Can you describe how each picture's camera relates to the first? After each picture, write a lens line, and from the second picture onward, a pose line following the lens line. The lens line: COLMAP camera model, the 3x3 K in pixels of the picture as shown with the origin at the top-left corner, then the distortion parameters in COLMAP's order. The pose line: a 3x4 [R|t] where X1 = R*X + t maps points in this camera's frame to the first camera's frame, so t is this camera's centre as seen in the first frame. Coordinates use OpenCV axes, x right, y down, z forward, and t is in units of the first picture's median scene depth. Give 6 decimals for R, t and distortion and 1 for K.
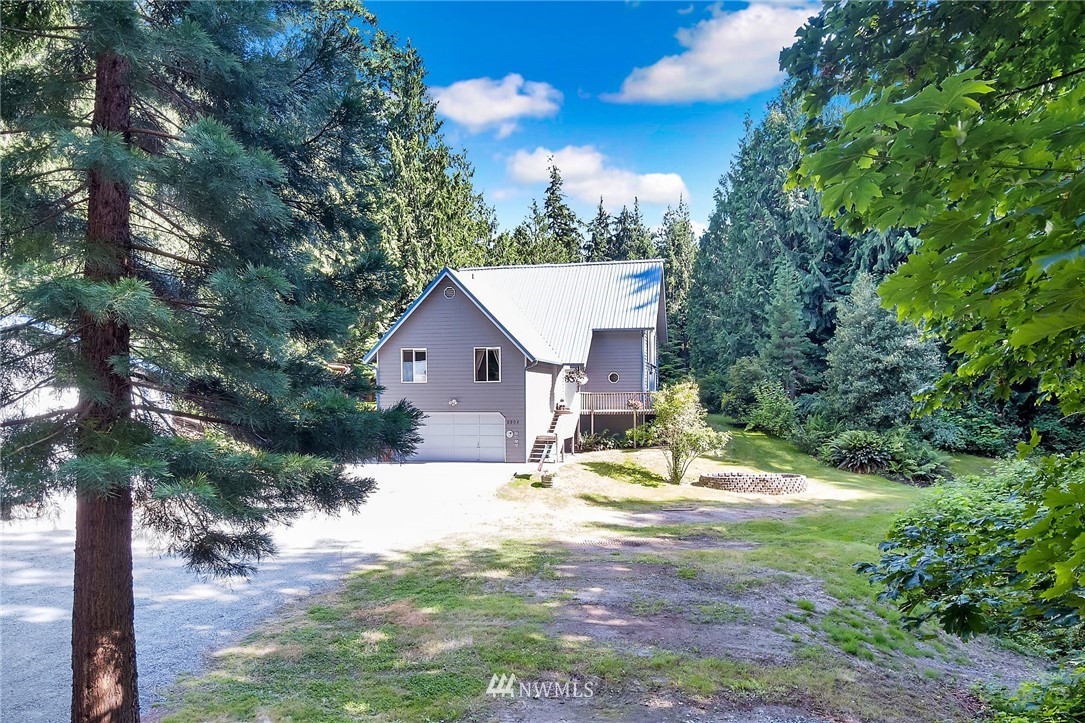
lens RADIAL K [[646.5, 0, 568.6], [0, 646.5, 398.5], [0, 0, 1]] dist [0.058887, -0.098120]
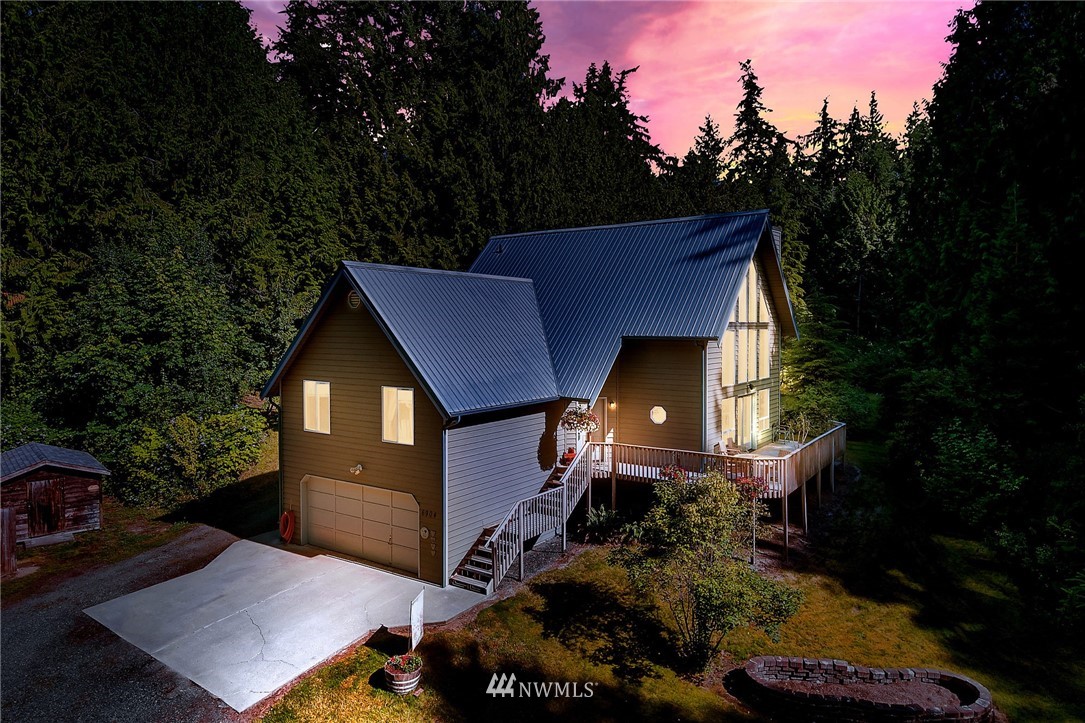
lens RADIAL K [[662.3, 0, 547.5], [0, 662.3, 344.9], [0, 0, 1]] dist [0.034074, -0.031422]
pose [[0.925830, 0.014998, -0.377643, 0.145499], [-0.004999, 0.999611, 0.027444, -0.080021], [0.377908, -0.023521, 0.925544, 0.264411]]
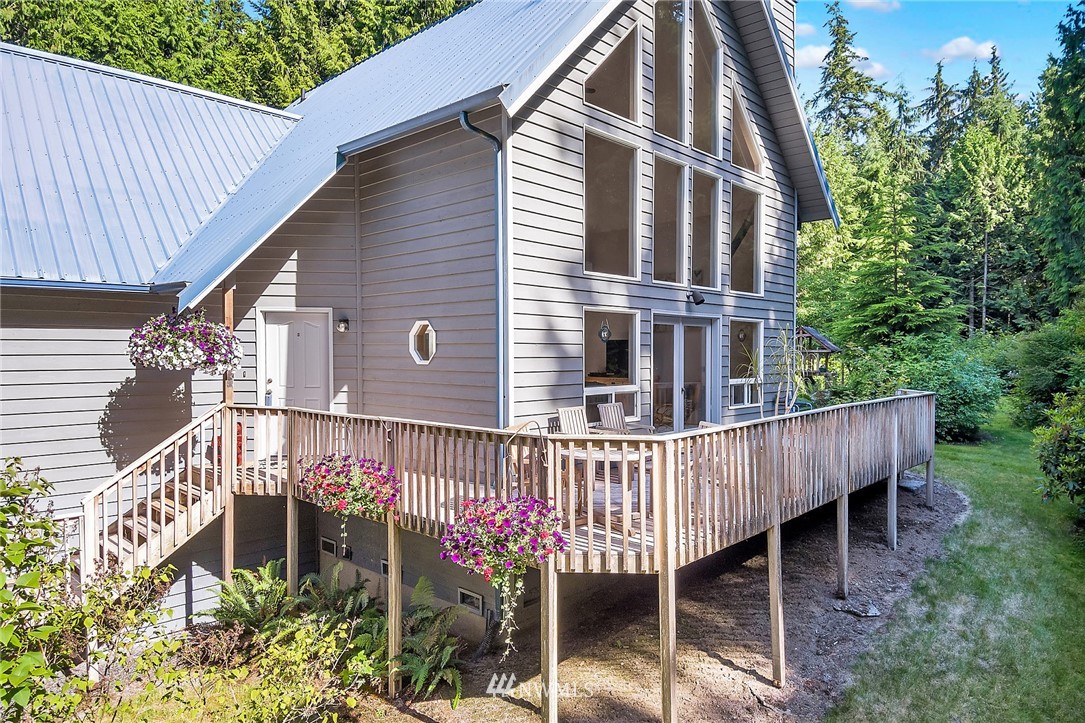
lens RADIAL K [[673.1, 0, 554.0], [0, 673.1, 354.2], [0, 0, 1]] dist [0.065070, -0.112592]
pose [[0.867665, 0.006876, -0.497102, 0.167372], [-0.005612, 0.999976, 0.004038, -0.019958], [0.497118, -0.000714, 0.867683, 0.558487]]
